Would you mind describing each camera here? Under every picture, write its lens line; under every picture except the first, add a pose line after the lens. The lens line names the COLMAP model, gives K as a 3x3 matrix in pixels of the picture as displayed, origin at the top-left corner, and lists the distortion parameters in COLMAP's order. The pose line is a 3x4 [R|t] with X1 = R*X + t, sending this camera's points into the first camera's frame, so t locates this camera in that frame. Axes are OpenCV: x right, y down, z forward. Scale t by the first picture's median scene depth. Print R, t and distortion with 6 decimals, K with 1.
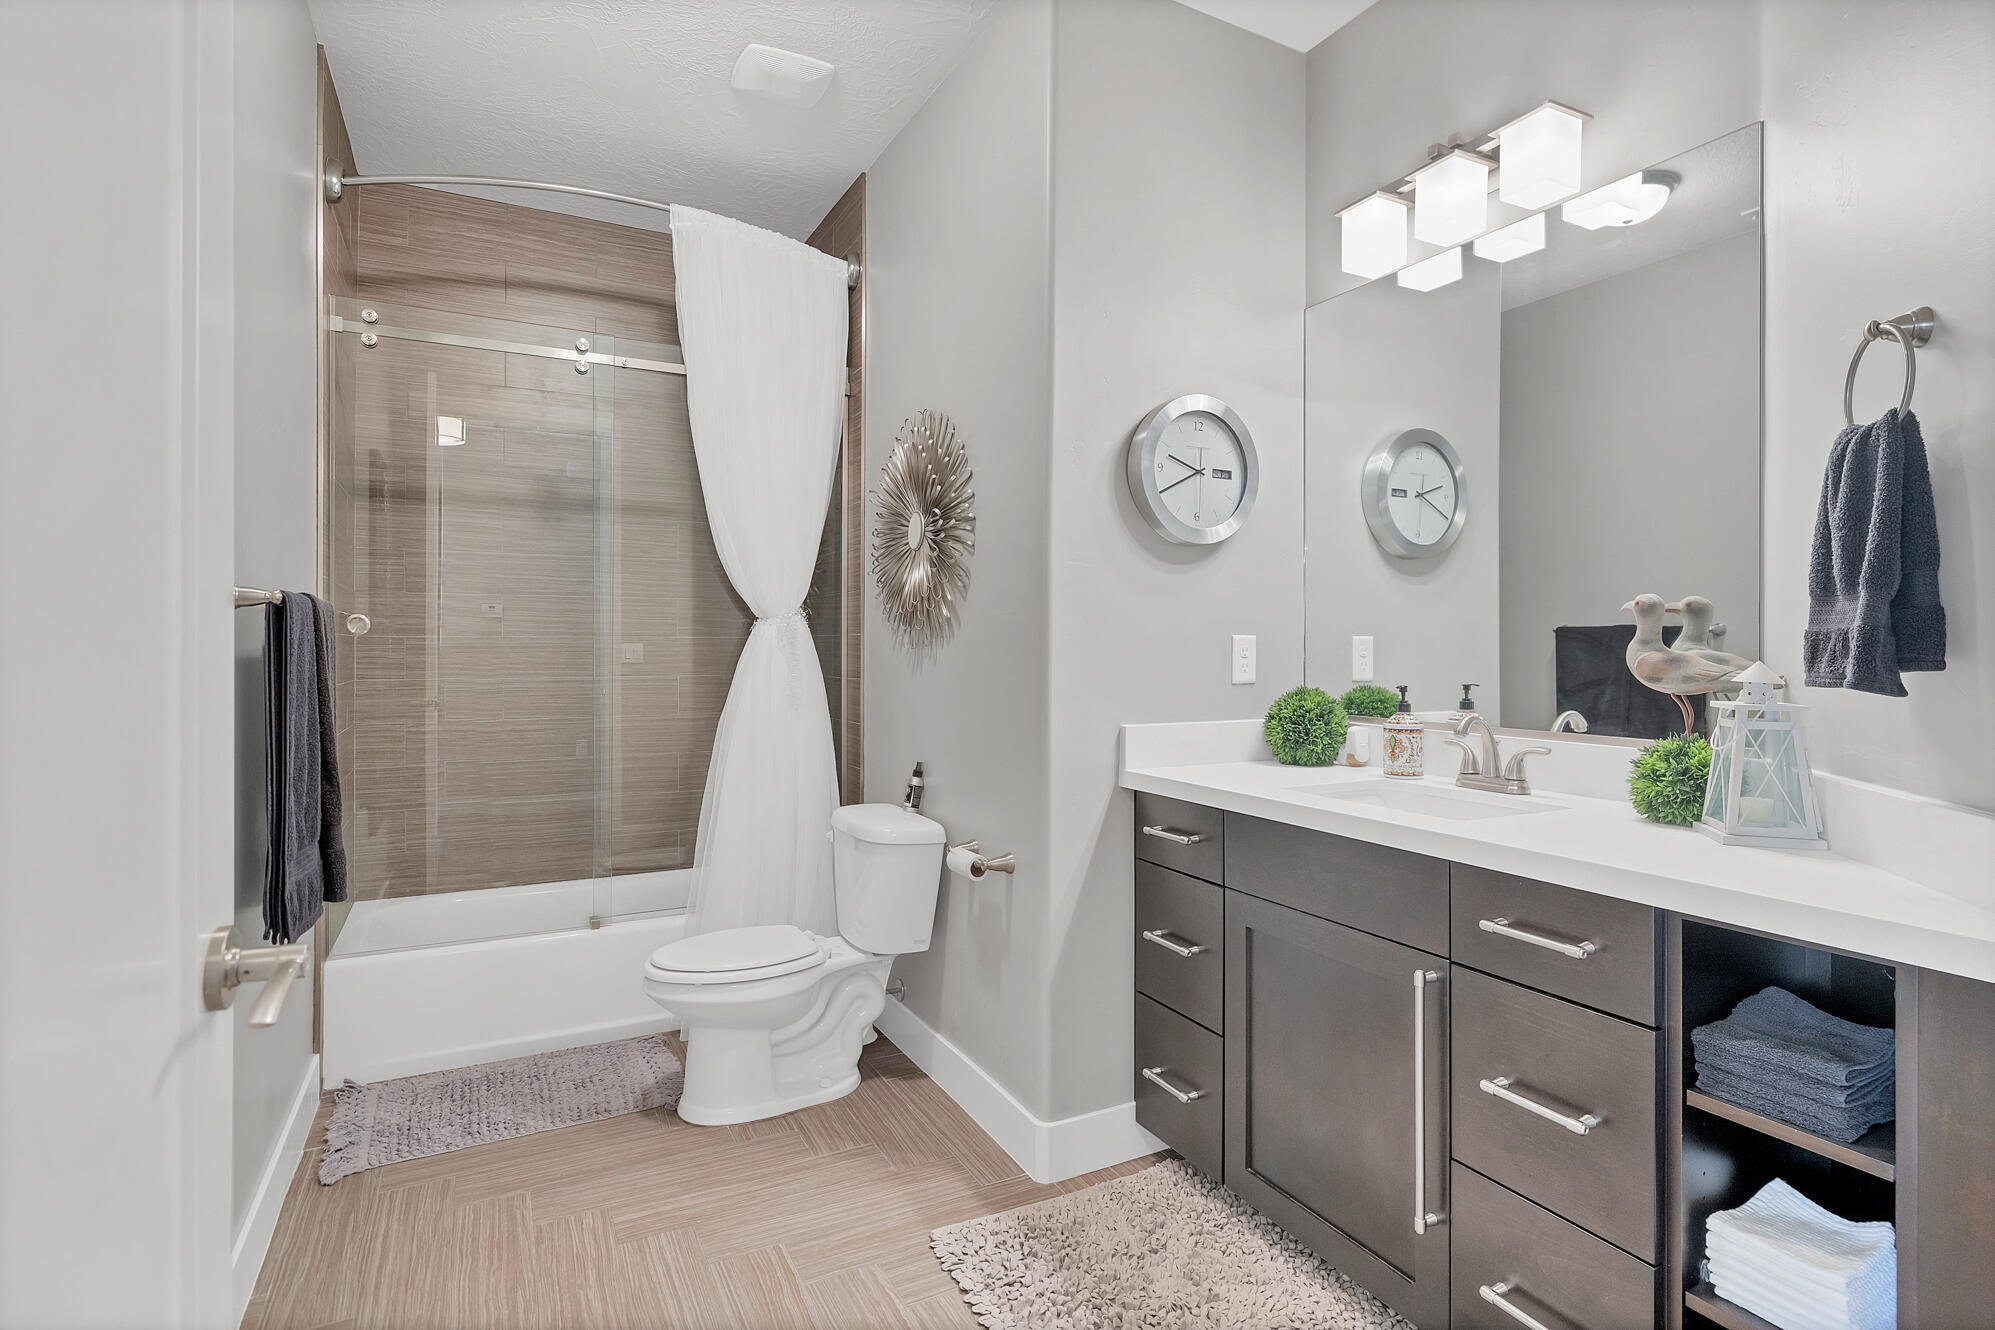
lens RADIAL K [[990.2, 0, 1003.4], [0, 990.2, 649.7], [0, 0, 1]] dist [-0.001662, 0.000519]
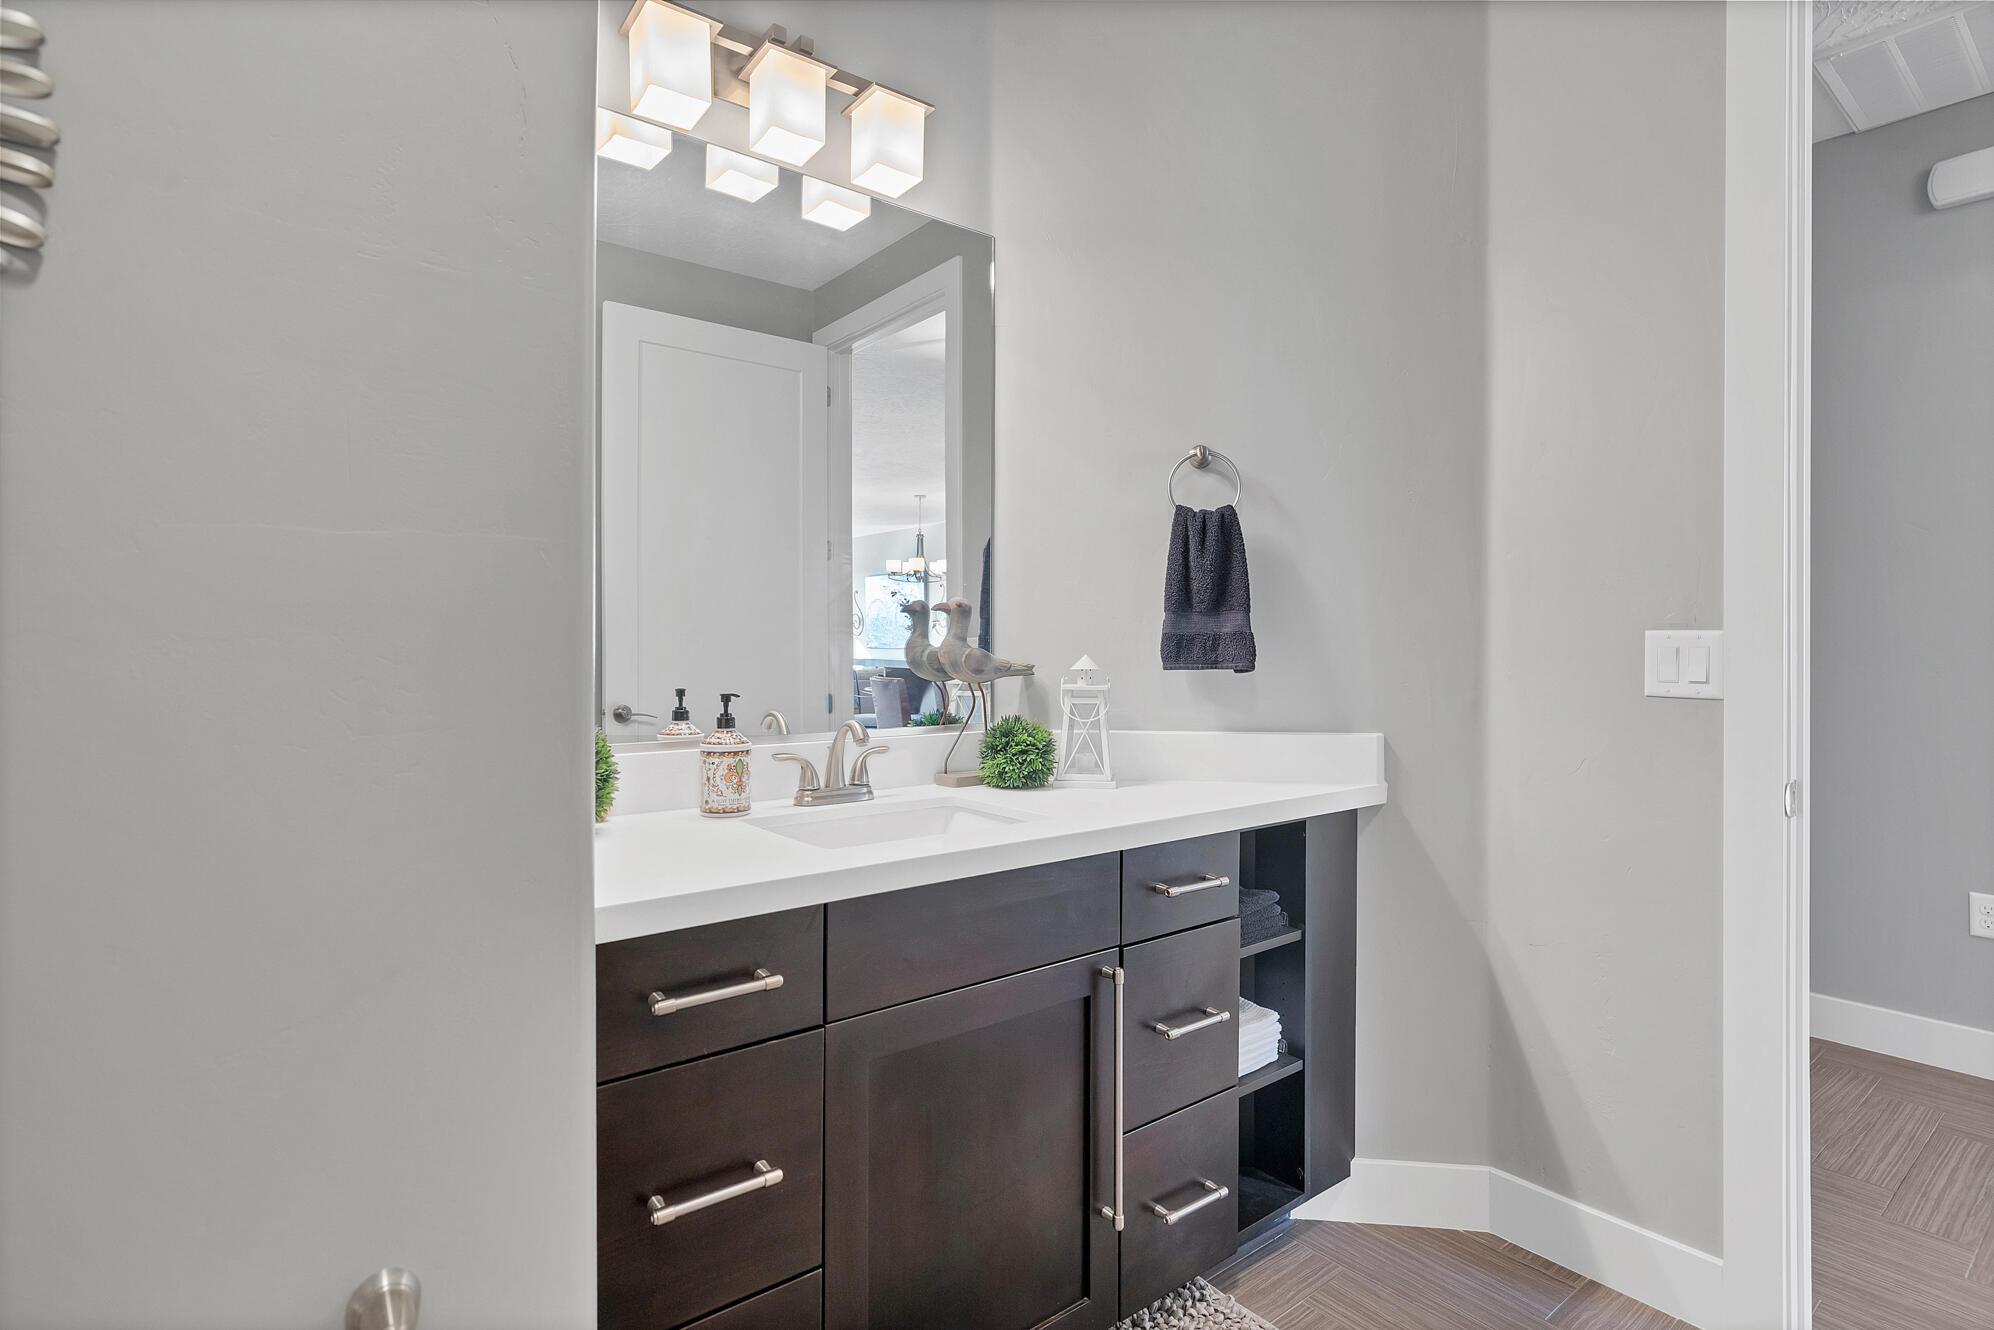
lens RADIAL K [[989.7, 0, 1002.9], [0, 989.7, 649.7], [0, 0, 1]] dist [-0.001662, 0.000519]
pose [[-0.188783, -0.008168, 0.981985, -0.426809], [-0.005533, 0.999958, 0.007254, -0.004829], [-0.982003, -0.004064, -0.188821, 1.031699]]
